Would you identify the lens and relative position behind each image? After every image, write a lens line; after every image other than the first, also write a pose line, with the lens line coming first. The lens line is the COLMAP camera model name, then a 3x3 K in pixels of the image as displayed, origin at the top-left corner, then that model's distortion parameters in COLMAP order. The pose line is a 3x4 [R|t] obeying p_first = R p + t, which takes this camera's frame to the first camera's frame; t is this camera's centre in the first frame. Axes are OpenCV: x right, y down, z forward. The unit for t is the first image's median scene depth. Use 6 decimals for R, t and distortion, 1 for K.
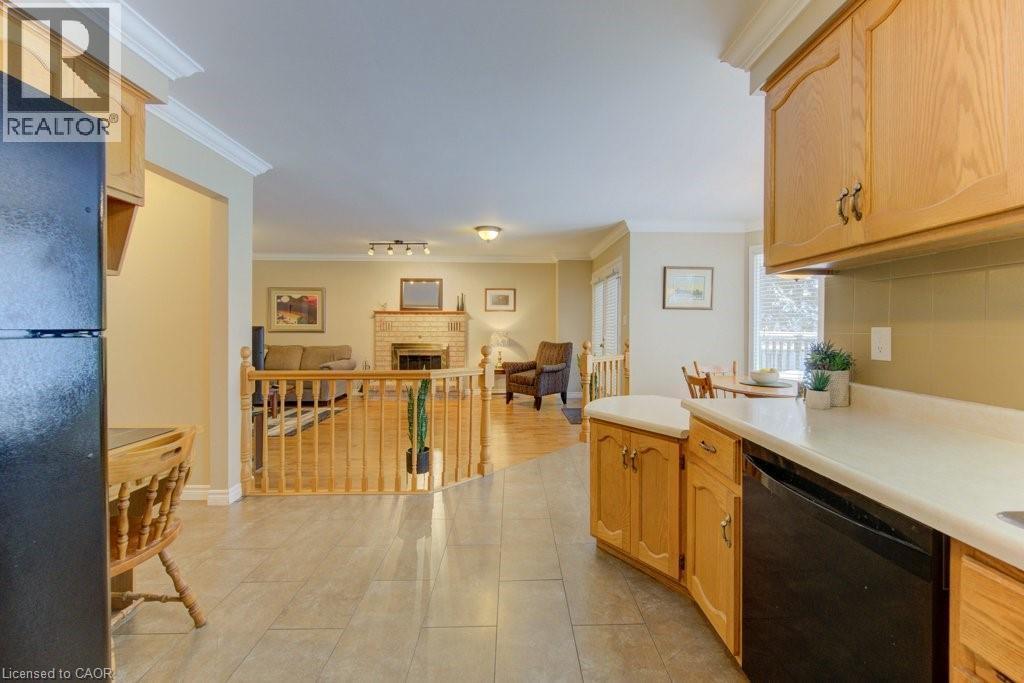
lens RADIAL K [[403.3, 0, 516.5], [0, 403.3, 328.7], [0, 0, 1]] dist [-0.001881, 0.000024]
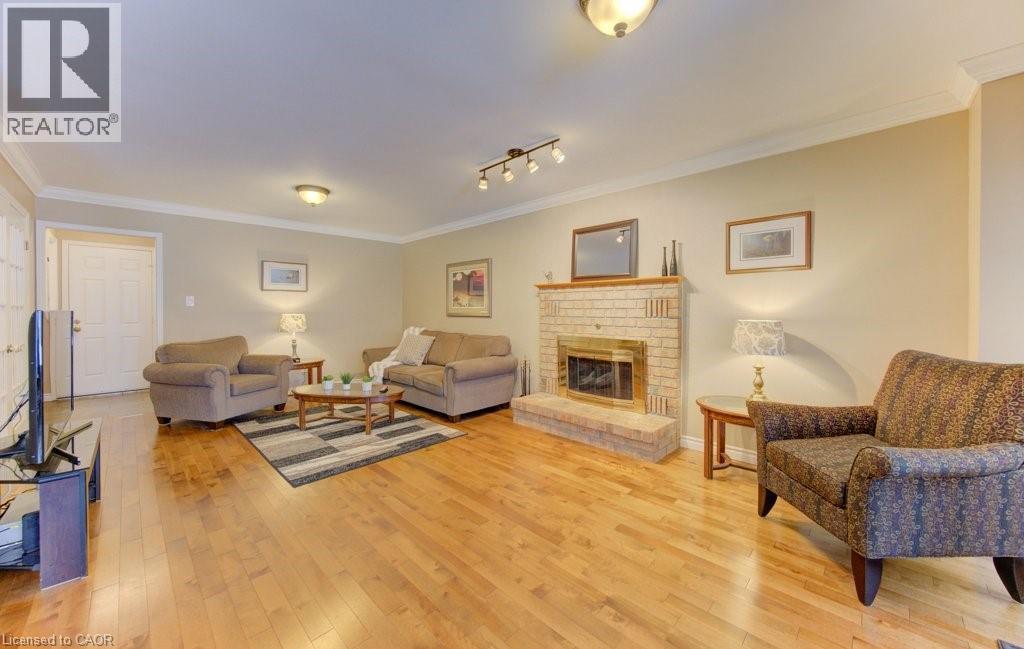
lens RADIAL K [[386.6, 0, 501.8], [0, 386.6, 310.3], [0, 0, 1]] dist [-0.000601, 0.000148]
pose [[0.697761, -0.004838, -0.716314, 0.057289], [0.001384, 0.999984, -0.005406, 0.000538], [0.716329, 0.002781, 0.697757, 0.515988]]
